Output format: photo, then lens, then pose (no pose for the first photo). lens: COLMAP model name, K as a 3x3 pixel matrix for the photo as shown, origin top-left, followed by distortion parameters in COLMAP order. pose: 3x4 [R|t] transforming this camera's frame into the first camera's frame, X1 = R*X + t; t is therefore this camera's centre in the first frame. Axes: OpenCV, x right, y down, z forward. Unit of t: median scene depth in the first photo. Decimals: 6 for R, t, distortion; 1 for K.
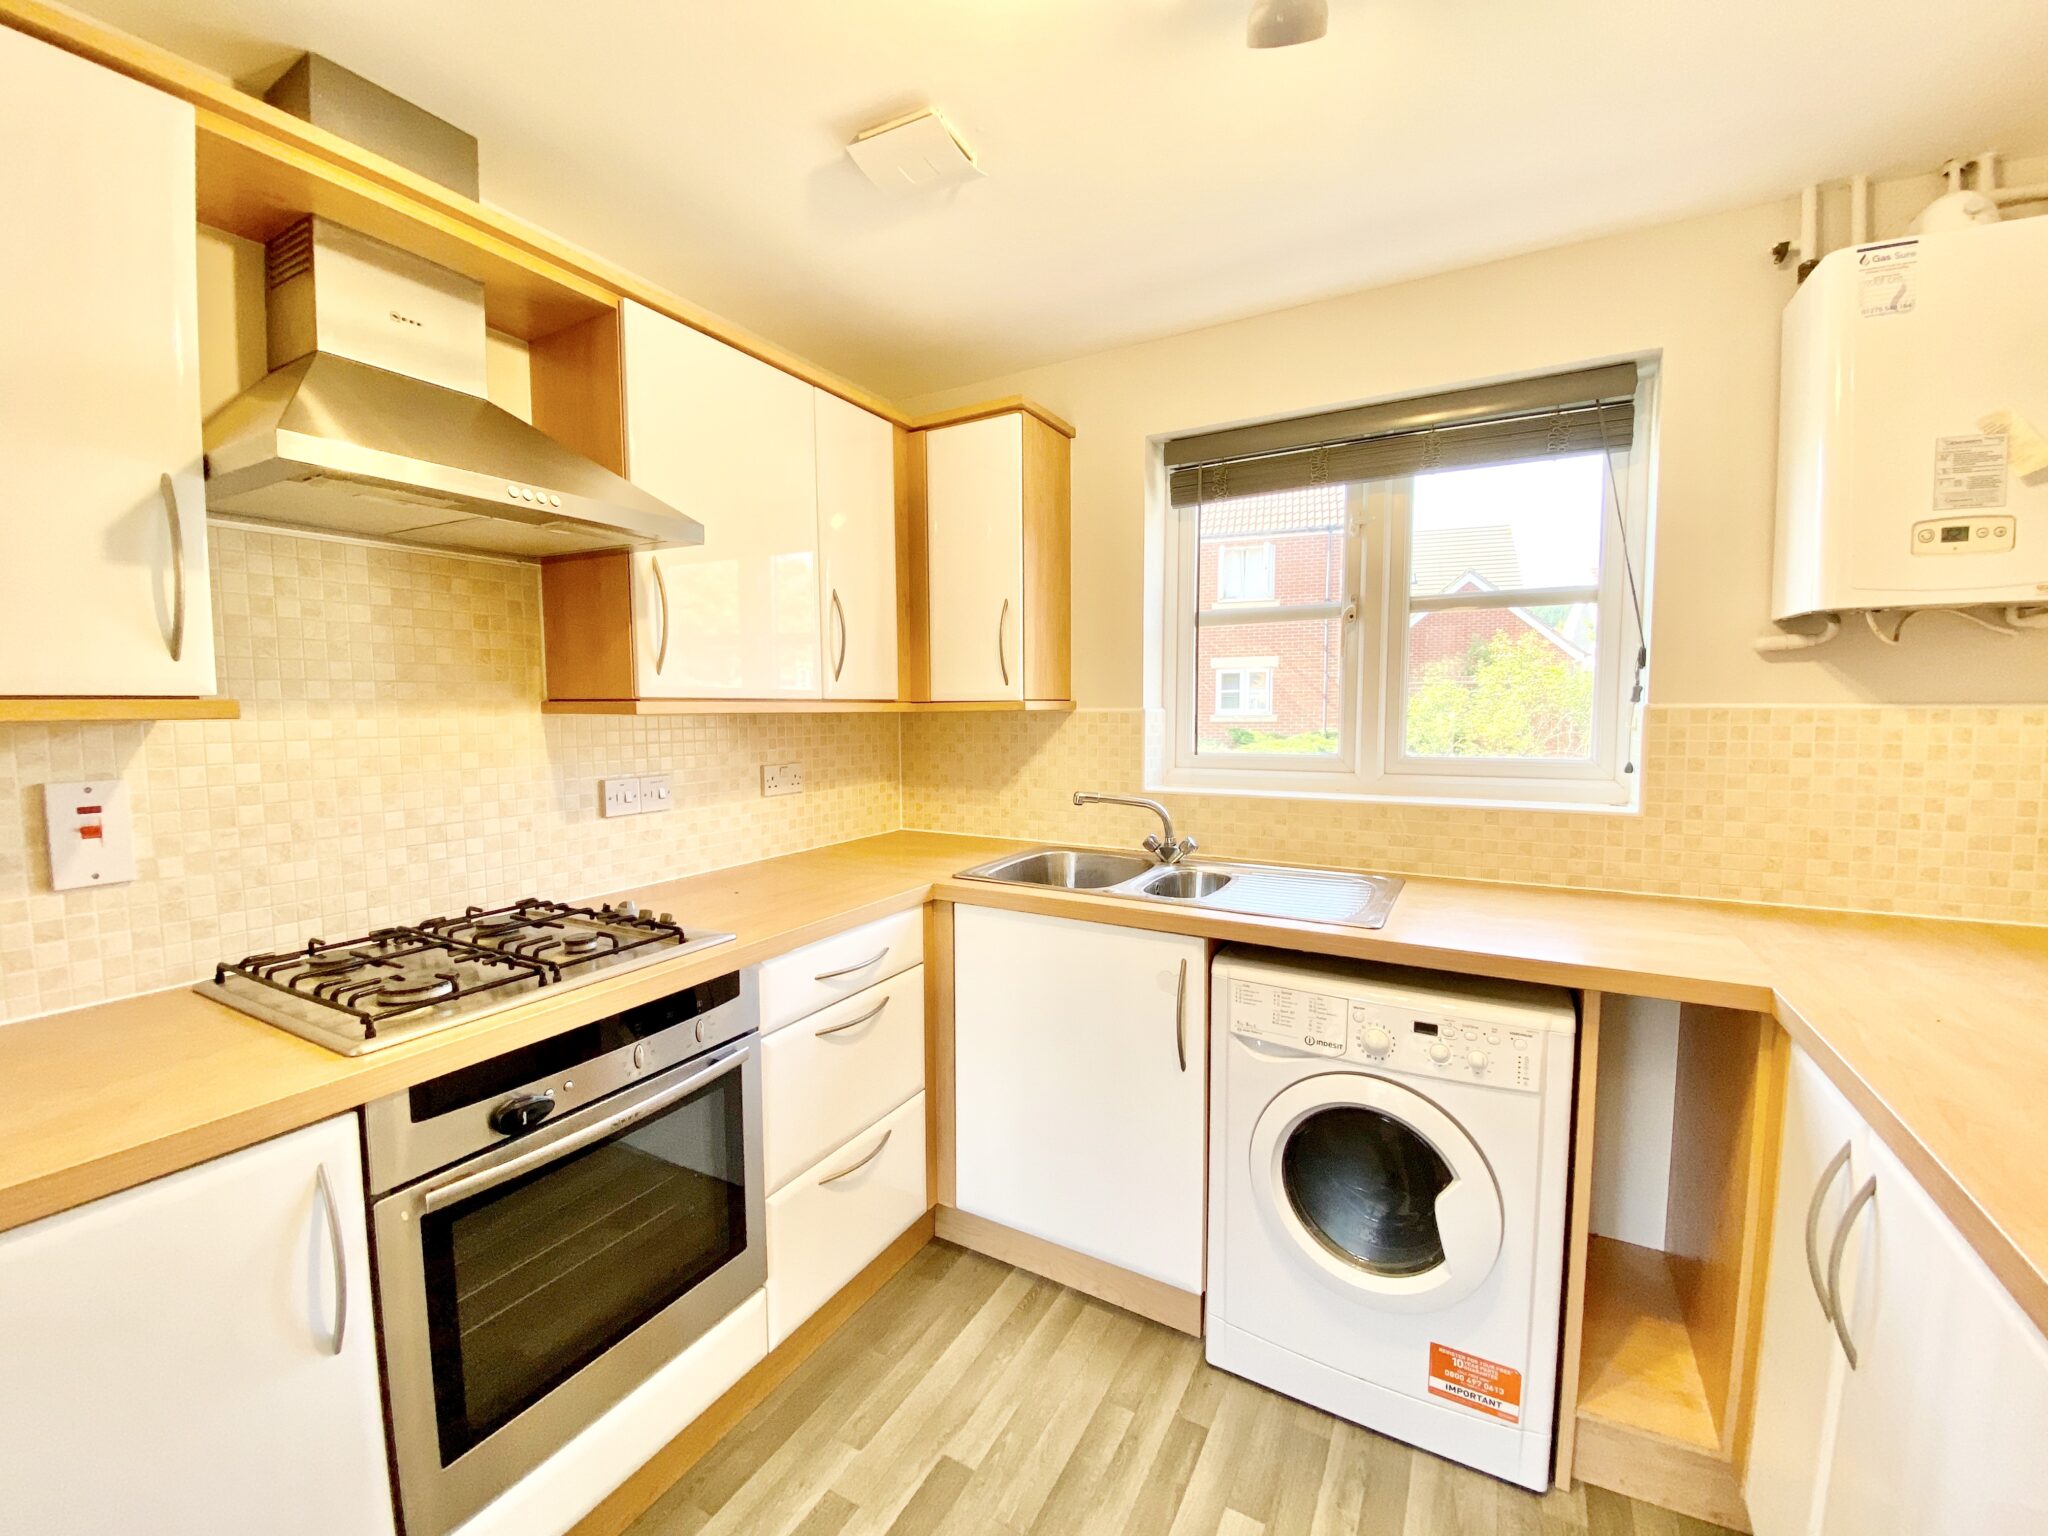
lens RADIAL K [[828.4, 0, 1024.0], [0, 828.4, 768.0], [0, 0, 1]] dist [0.022673, -0.022753]
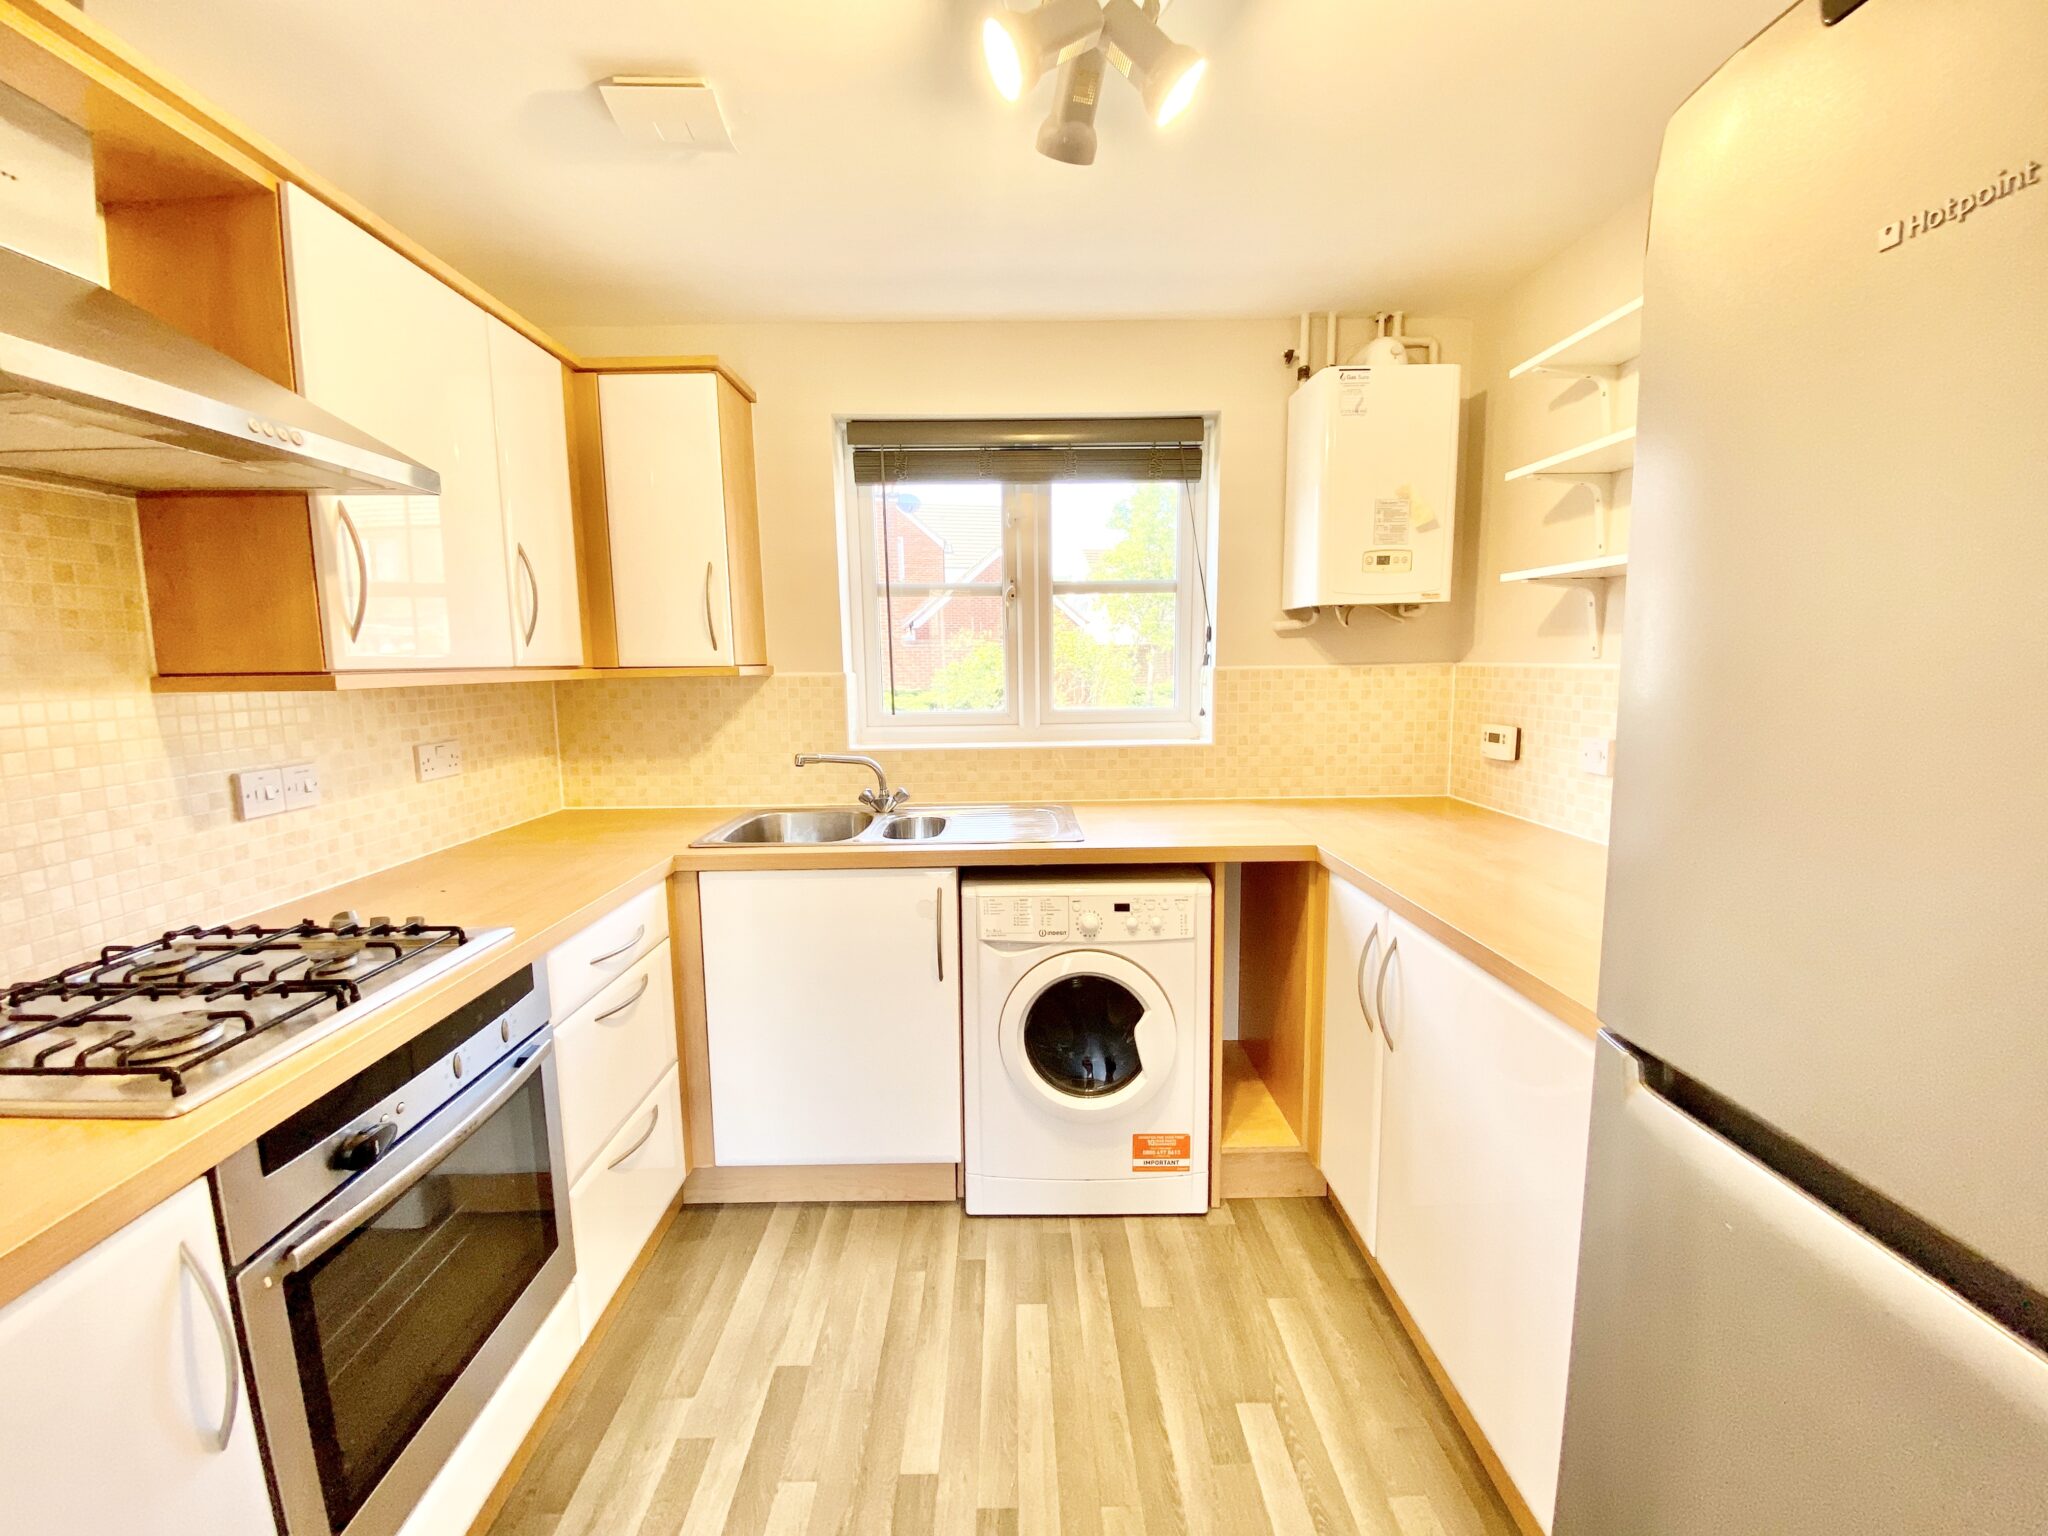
lens RADIAL K [[828.4, 0, 1024.0], [0, 828.4, 768.0], [0, 0, 1]] dist [0.022673, -0.022753]
pose [[0.864224, -0.070099, 0.498200, -0.277584], [0.045229, 0.997061, 0.061832, -0.006504], [-0.501071, -0.030904, 0.864854, -0.071910]]
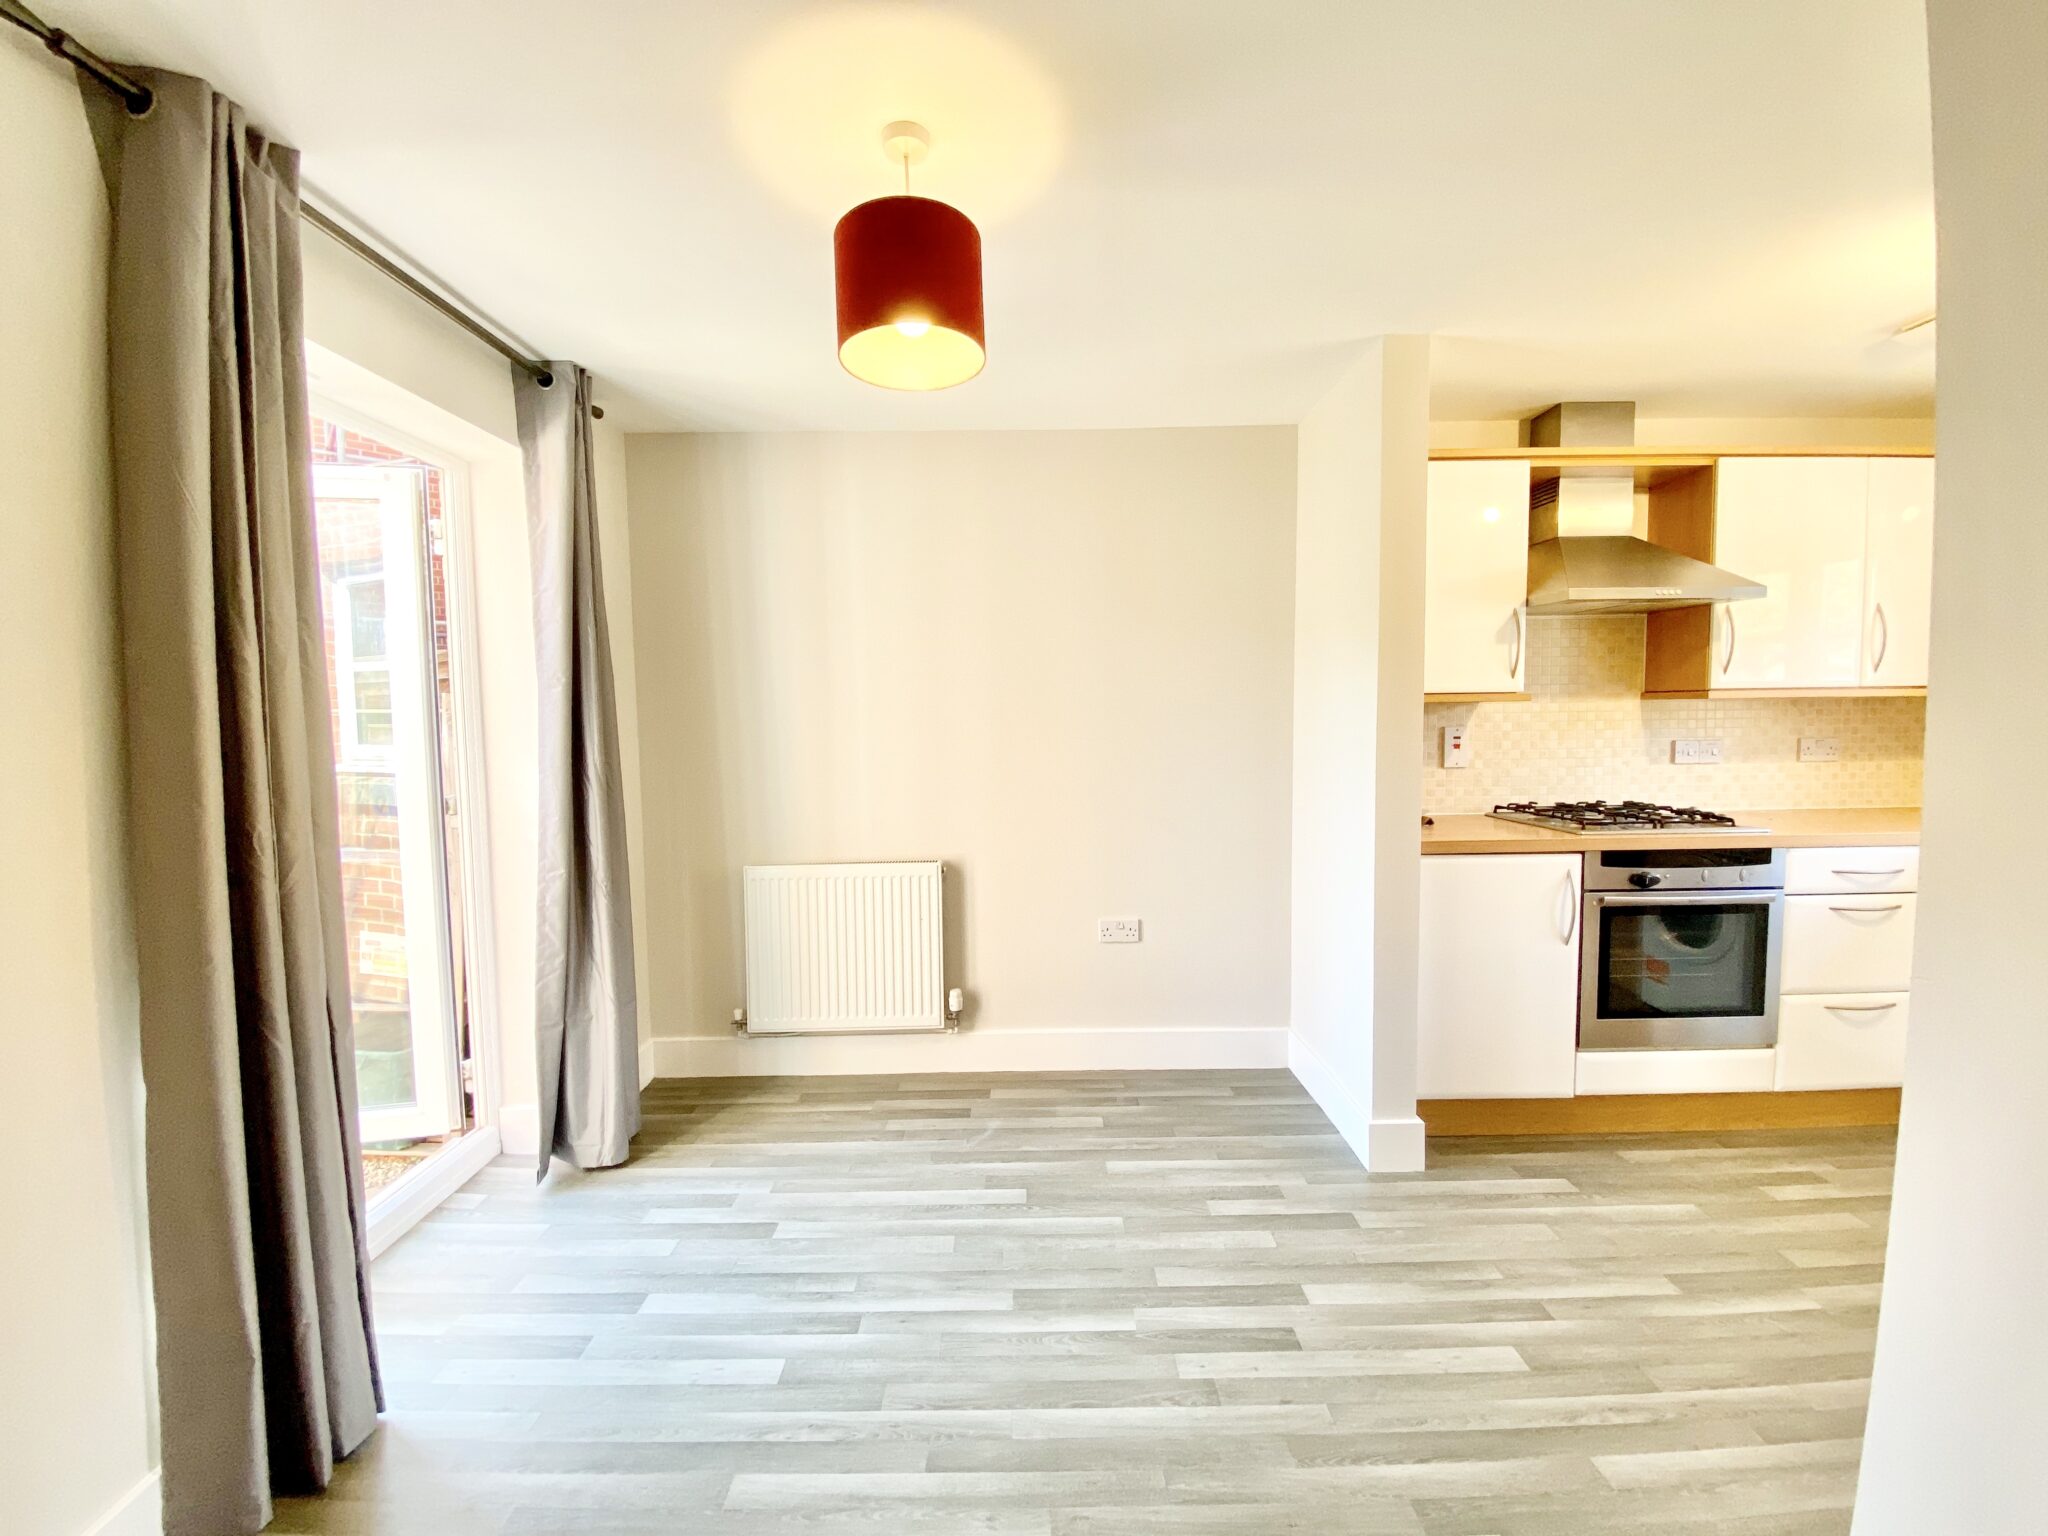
lens RADIAL K [[828.4, 0, 1024.0], [0, 828.4, 768.0], [0, 0, 1]] dist [0.022673, -0.022753]
pose [[0.488441, 0.055011, -0.870861, 0.331878], [-0.052754, 0.998047, 0.033458, 0.090740], [0.871001, 0.029599, 0.490389, -1.019311]]
